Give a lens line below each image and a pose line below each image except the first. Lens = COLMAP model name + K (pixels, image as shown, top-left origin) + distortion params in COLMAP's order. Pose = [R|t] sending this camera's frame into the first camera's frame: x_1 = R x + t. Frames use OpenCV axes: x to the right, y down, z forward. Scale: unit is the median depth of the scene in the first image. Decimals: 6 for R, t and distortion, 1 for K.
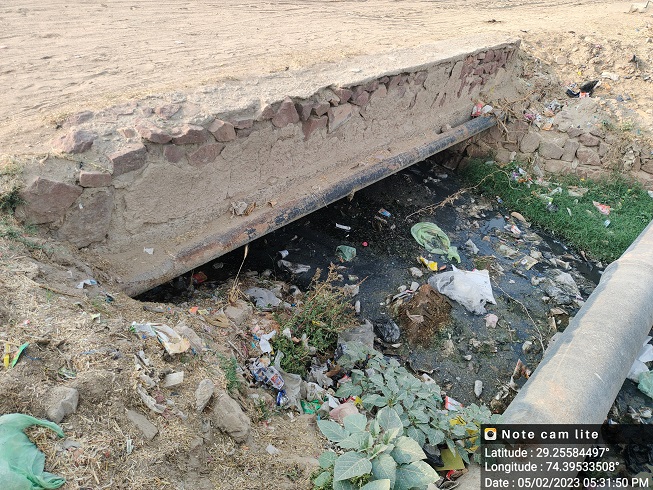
lens RADIAL K [[494.8, 0, 318.0], [0, 494.8, 243.6], [0, 0, 1]] dist [0.042039, -0.059981]
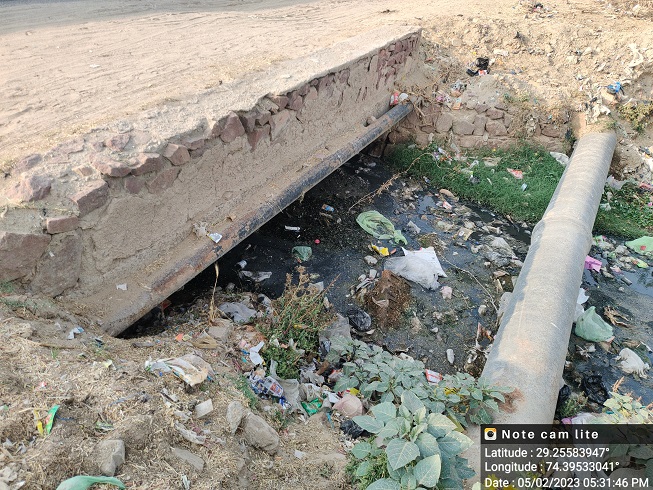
lens RADIAL K [[494.8, 0, 318.0], [0, 494.8, 243.6], [0, 0, 1]] dist [0.042039, -0.059981]
pose [[0.972442, -0.165117, 0.164599, -0.092599], [0.163305, 0.986269, 0.024578, -0.024747], [-0.166397, 0.002979, 0.986054, -0.021841]]
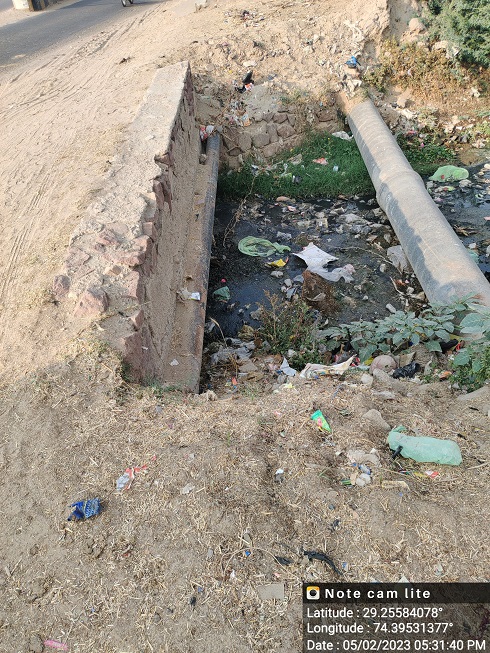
lens RADIAL K [[515.1, 0, 232.6], [0, 515.1, 327.9], [0, 0, 1]] dist [0.101381, -0.144846]
pose [[0.699650, -0.576124, 0.422577, -0.537712], [0.556141, 0.810435, 0.184124, -0.141200], [-0.448550, 0.106189, 0.887427, -0.008414]]
